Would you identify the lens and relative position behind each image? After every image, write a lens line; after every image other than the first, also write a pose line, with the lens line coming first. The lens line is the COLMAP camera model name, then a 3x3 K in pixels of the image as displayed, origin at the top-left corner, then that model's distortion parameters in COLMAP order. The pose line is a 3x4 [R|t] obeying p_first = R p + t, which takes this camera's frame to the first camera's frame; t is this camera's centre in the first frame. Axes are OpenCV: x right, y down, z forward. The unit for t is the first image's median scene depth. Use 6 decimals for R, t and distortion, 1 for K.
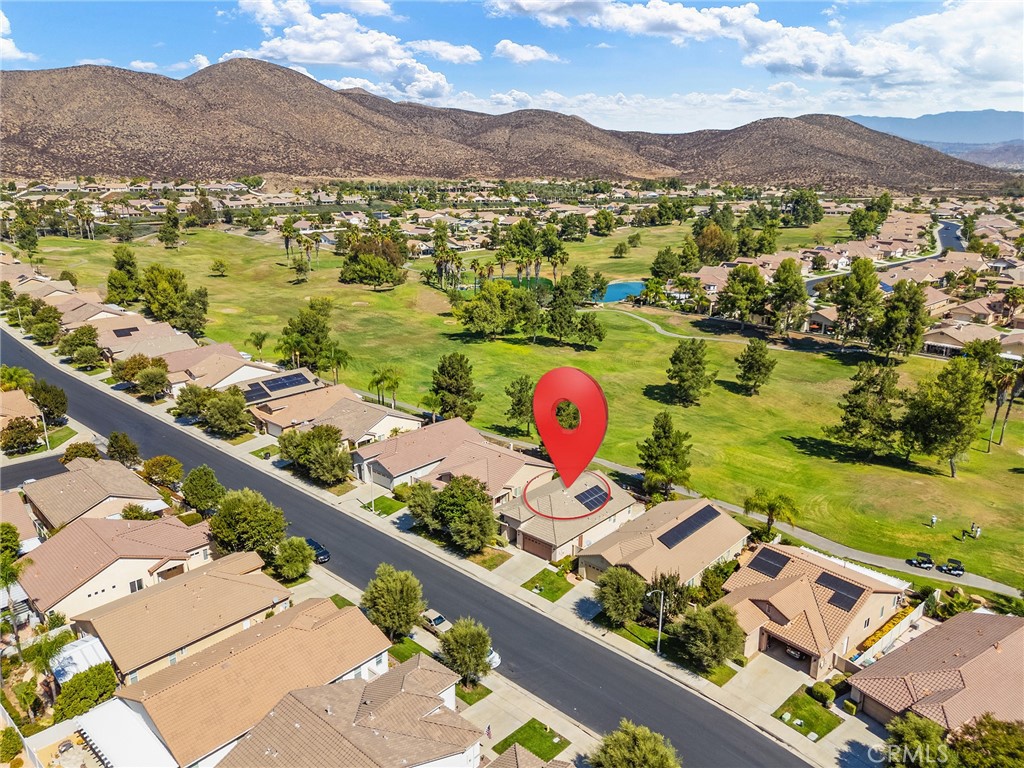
lens RADIAL K [[757.8, 0, 516.2], [0, 757.8, 379.2], [0, 0, 1]] dist [0.088796, -0.072124]
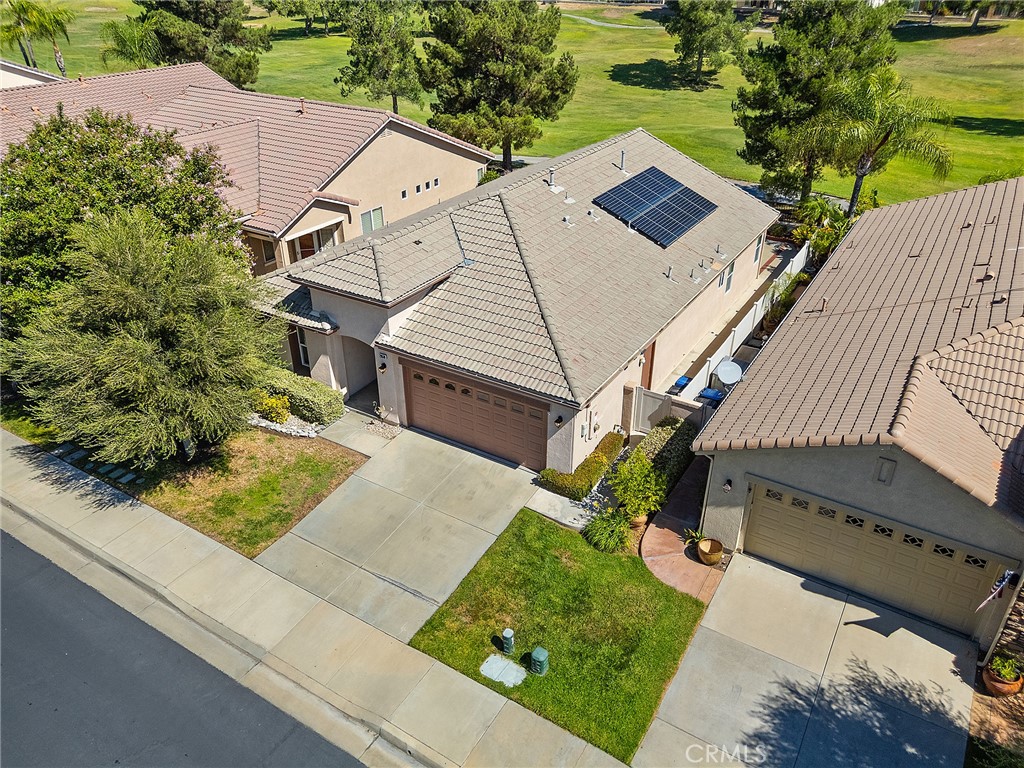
lens RADIAL K [[757.8, 0, 516.2], [0, 757.8, 379.2], [0, 0, 1]] dist [0.088796, -0.072124]
pose [[0.984878, -0.092799, 0.146303, 0.008696], [0.055977, 0.969605, 0.238186, 0.158956], [-0.163960, -0.226394, 0.960137, 0.786812]]
